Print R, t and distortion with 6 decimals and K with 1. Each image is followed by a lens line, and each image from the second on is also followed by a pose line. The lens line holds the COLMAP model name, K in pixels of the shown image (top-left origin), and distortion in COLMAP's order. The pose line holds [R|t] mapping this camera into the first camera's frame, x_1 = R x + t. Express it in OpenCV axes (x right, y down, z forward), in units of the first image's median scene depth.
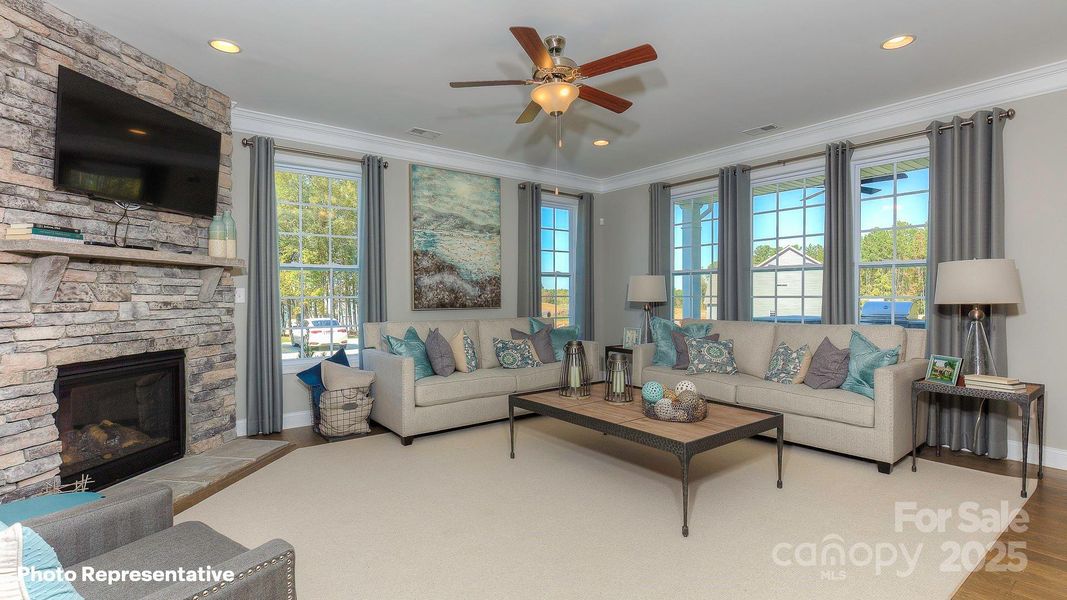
lens RADIAL K [[503.8, 0, 533.5], [0, 503.8, 300.0], [0, 0, 1]] dist [-0.016931, 0.010972]
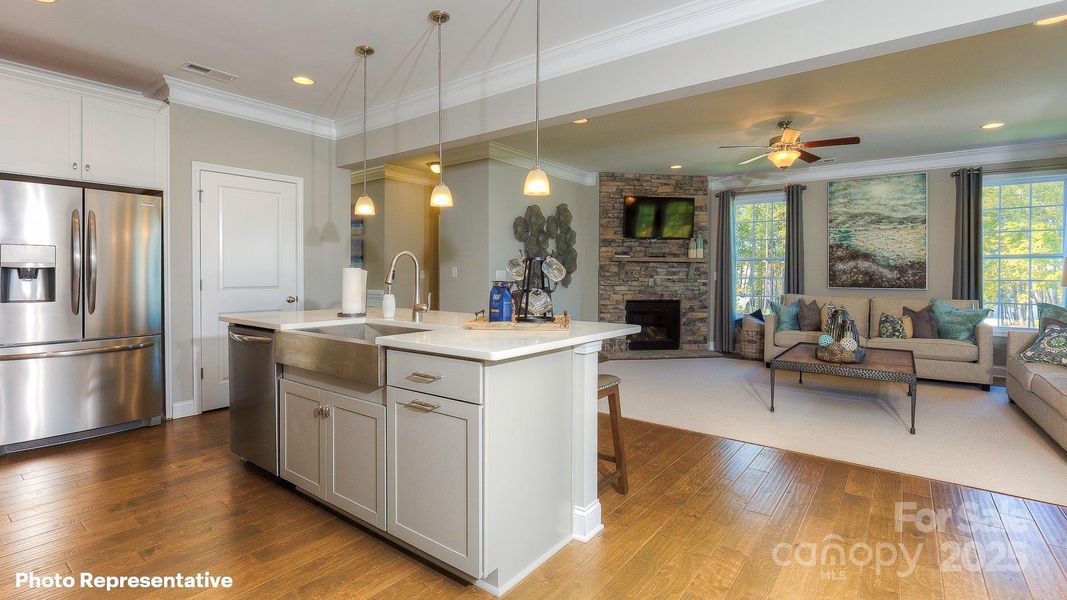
lens RADIAL K [[486.2, 0, 533.0], [0, 486.2, 276.6], [0, 0, 1]] dist [-0.000334, -0.000193]
pose [[0.272680, 0.007471, -0.962076, 1.081888], [-0.018047, 0.999834, 0.002649, 0.000460], [0.961936, 0.016640, 0.272769, -0.181143]]
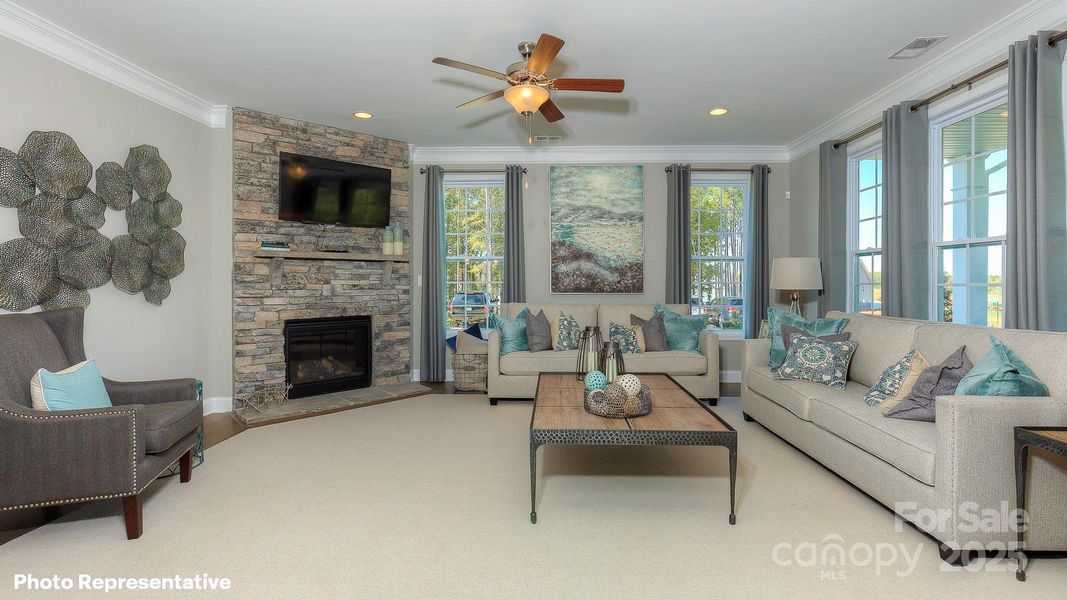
lens RADIAL K [[490.6, 0, 532.4], [0, 490.6, 282.0], [0, 0, 1]] dist [-0.003735, 0.000037]
pose [[0.771657, 0.004341, -0.636025, 0.577227], [-0.009041, 0.999951, -0.004144, -0.002266], [0.635975, 0.008948, 0.771658, 0.152748]]
